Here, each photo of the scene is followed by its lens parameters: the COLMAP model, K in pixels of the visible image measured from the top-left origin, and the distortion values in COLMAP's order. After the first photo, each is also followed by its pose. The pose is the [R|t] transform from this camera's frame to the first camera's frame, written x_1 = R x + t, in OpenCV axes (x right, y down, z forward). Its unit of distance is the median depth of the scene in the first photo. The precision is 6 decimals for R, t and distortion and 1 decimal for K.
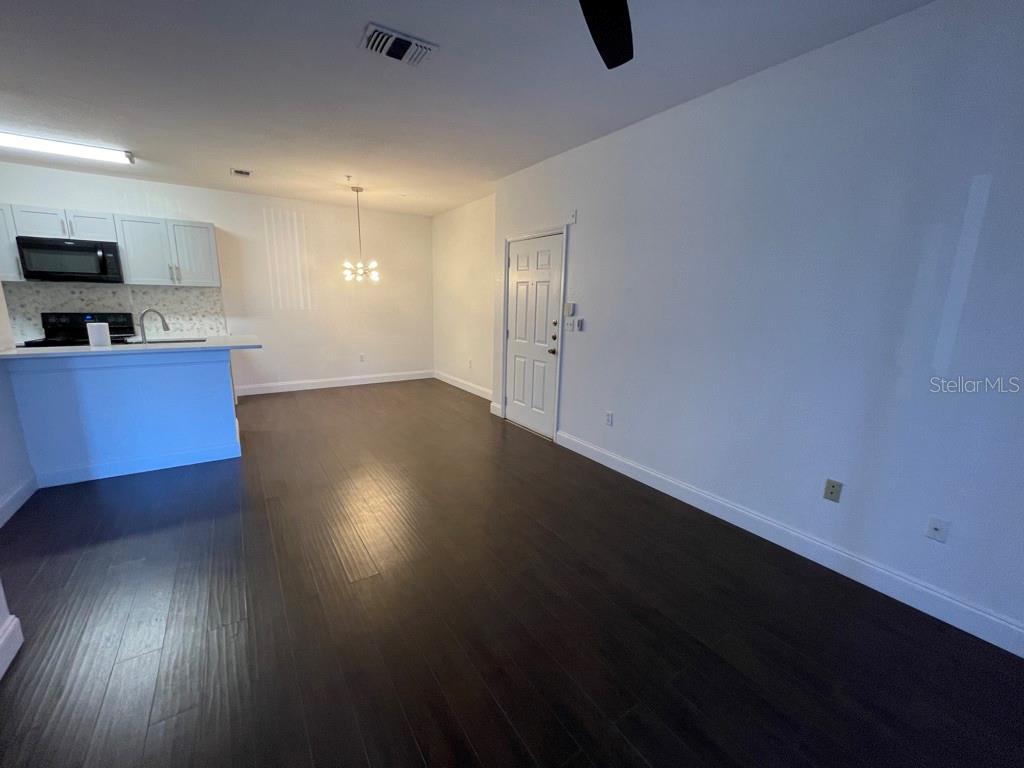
lens RADIAL K [[412.8, 0, 510.8], [0, 412.8, 383.4], [0, 0, 1]] dist [-0.000708, -0.000238]
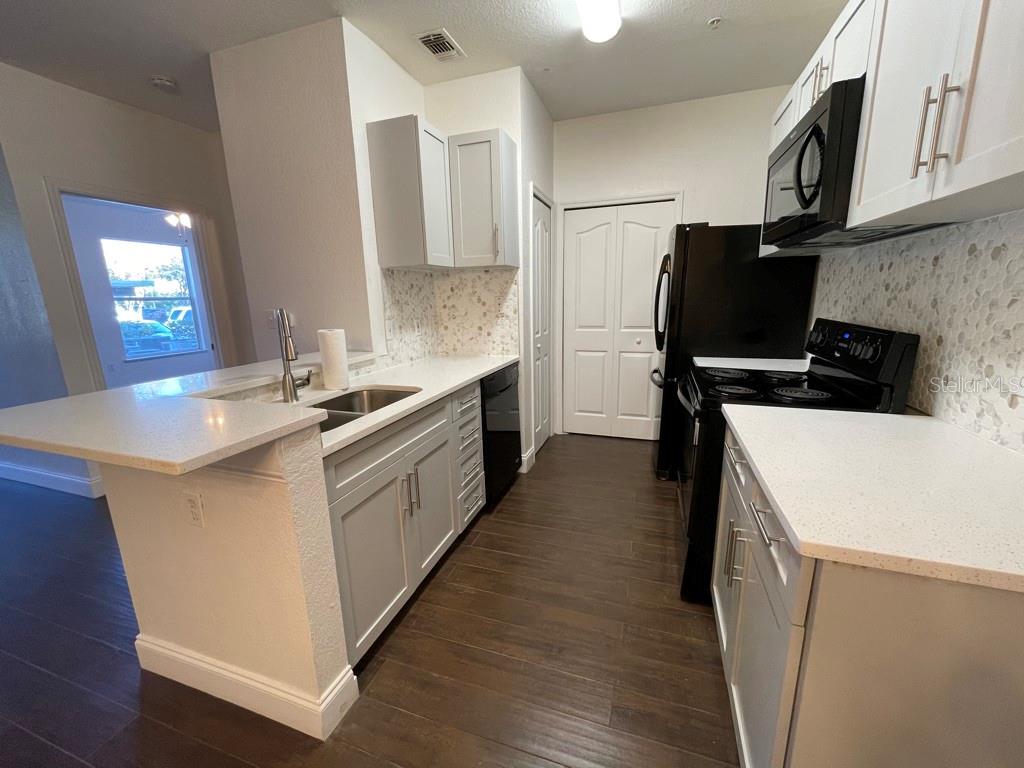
lens RADIAL K [[412.8, 0, 510.8], [0, 412.8, 383.4], [0, 0, 1]] dist [-0.000708, -0.000238]
pose [[-0.794549, 0.123251, -0.594560, -0.530073], [-0.118779, 0.928716, 0.351253, -0.199400], [0.595469, 0.349709, -0.723270, 1.027409]]
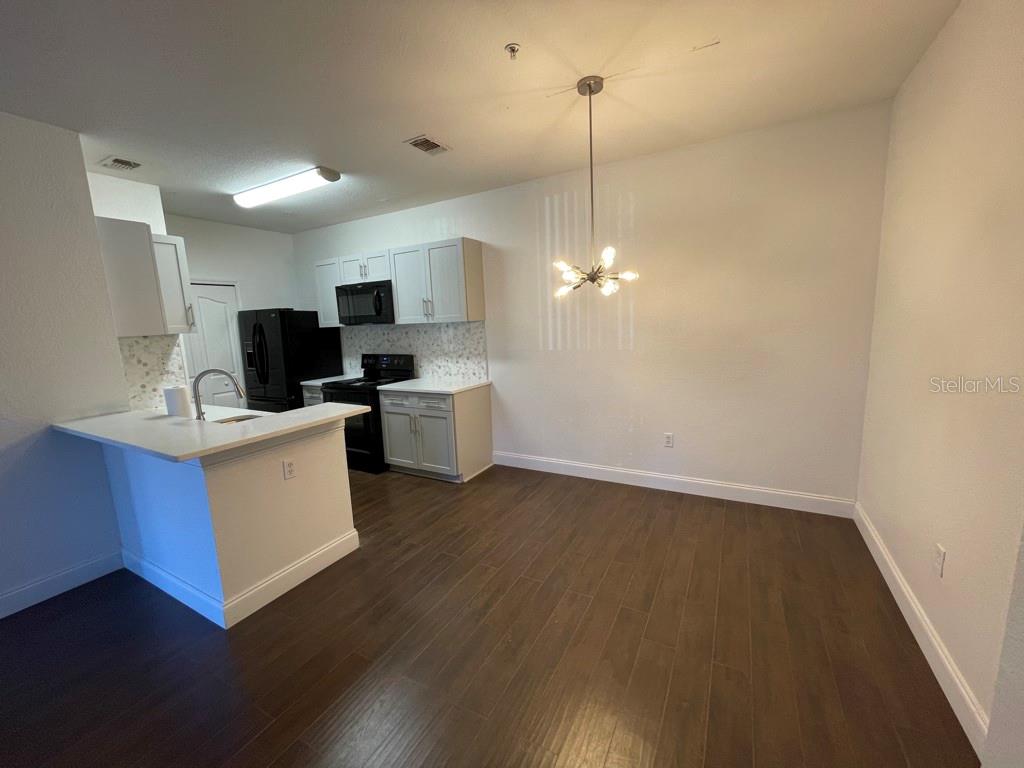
lens RADIAL K [[412.8, 0, 510.8], [0, 412.8, 383.4], [0, 0, 1]] dist [-0.000708, -0.000238]
pose [[0.455789, 0.094341, -0.885074, 0.001959], [-0.130895, 0.990660, 0.038188, -0.166916], [0.880410, 0.098447, 0.463881, 0.756616]]
